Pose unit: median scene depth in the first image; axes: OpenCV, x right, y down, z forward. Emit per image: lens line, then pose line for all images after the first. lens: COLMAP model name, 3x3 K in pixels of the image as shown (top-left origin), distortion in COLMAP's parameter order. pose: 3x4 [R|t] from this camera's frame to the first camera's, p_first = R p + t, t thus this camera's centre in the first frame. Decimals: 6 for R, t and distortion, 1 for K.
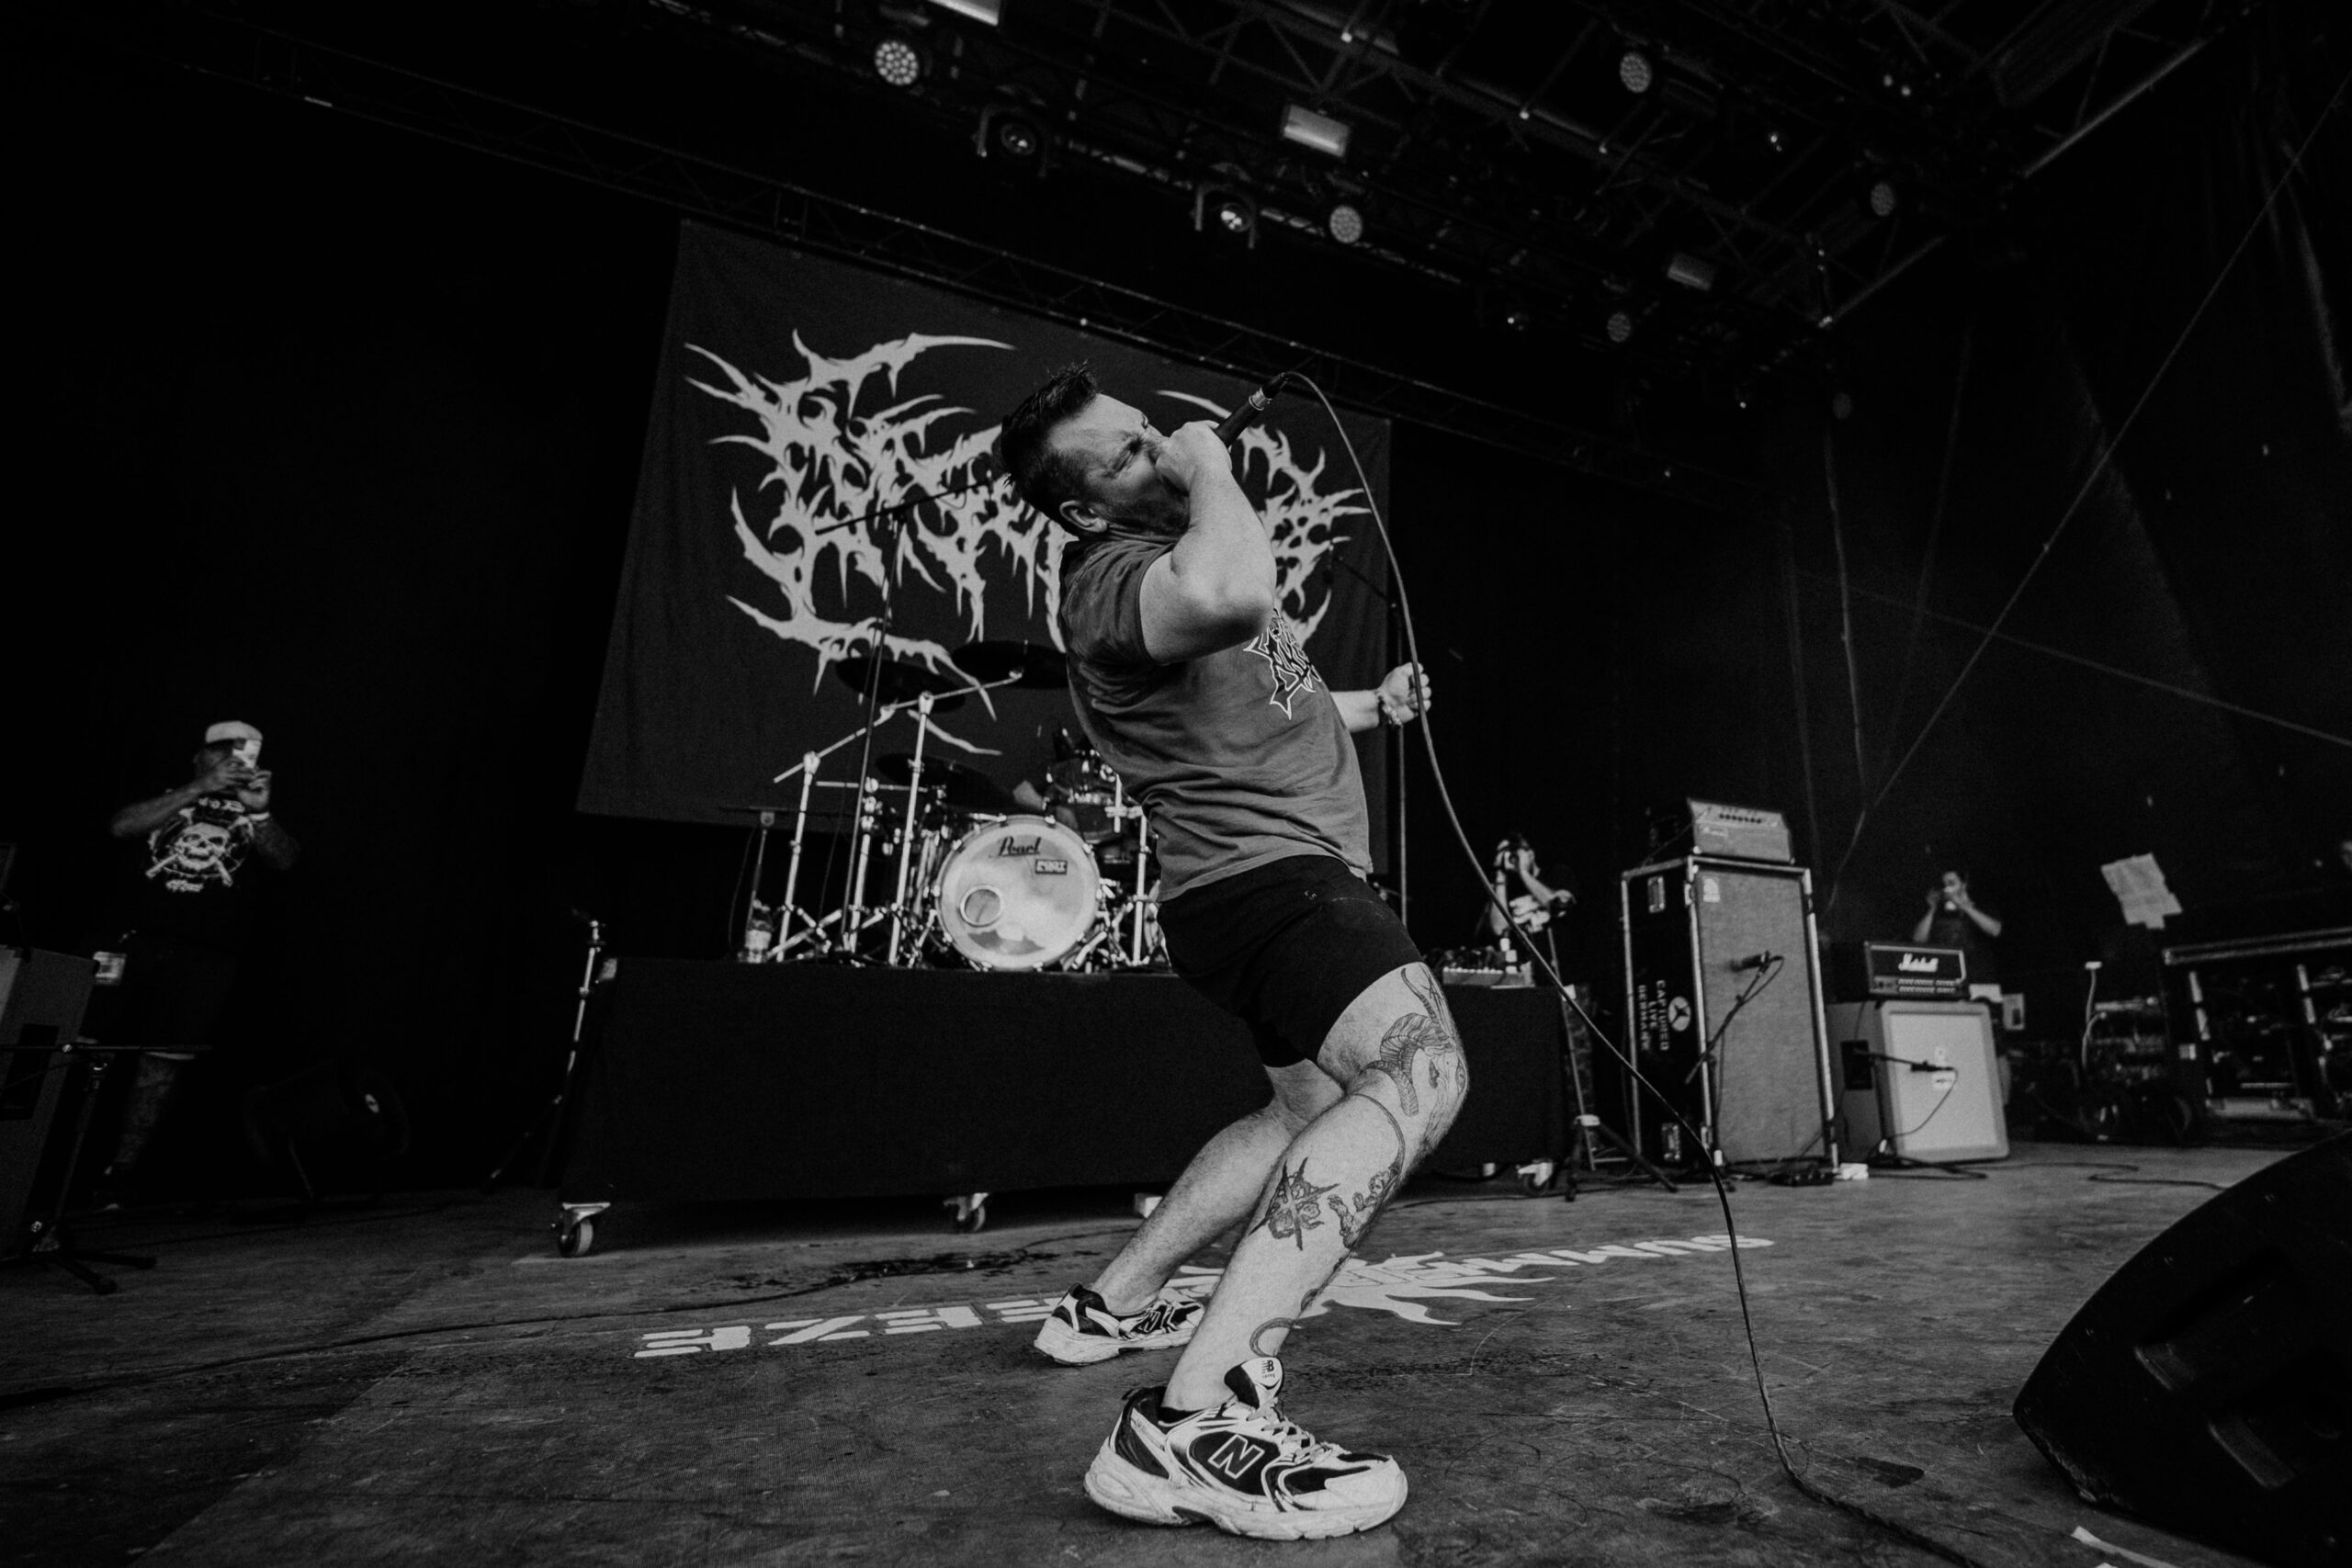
lens RADIAL K [[938.5, 0, 1175.6], [0, 938.5, 822.6], [0, 0, 1]] dist [-0.017093, 0.003360]
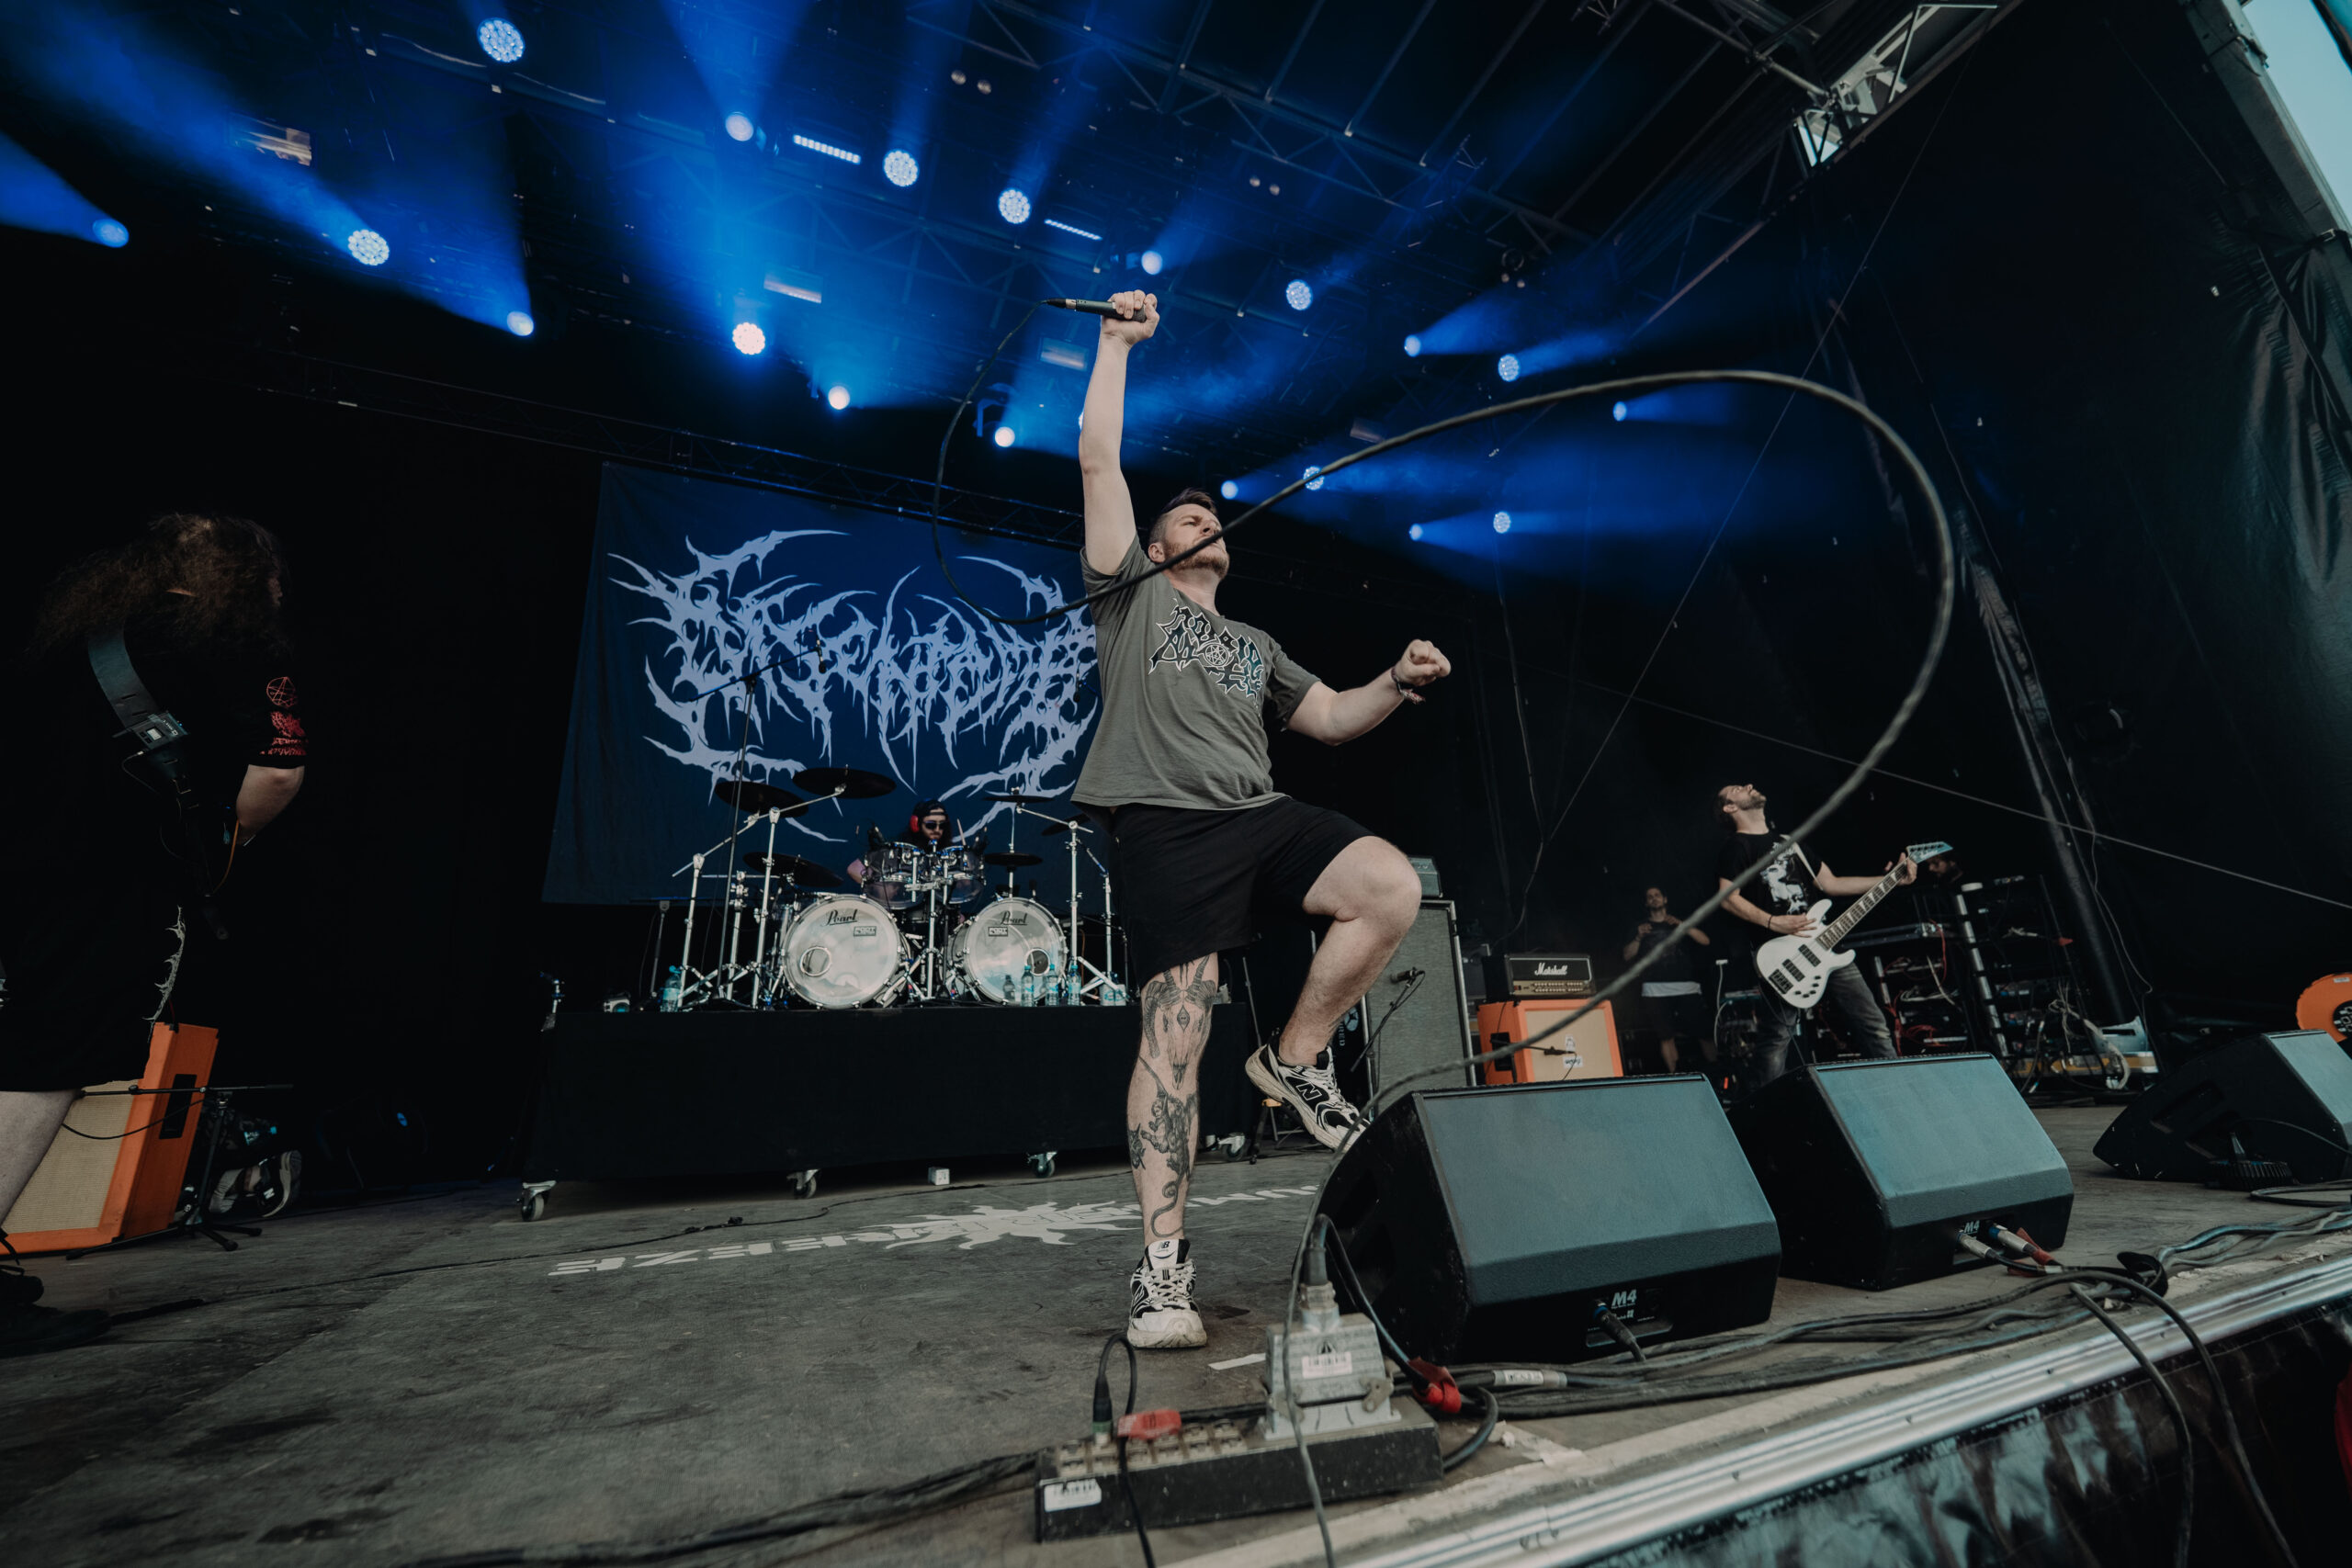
lens RADIAL K [[958.9, 0, 1178.4], [0, 958.9, 770.2], [0, 0, 1]] dist [-0.014244, 0.000665]
pose [[0.996955, -0.054750, -0.055530, 0.370990], [0.052880, 0.998001, -0.034617, -0.102028], [0.057314, 0.031575, 0.997857, -0.344539]]
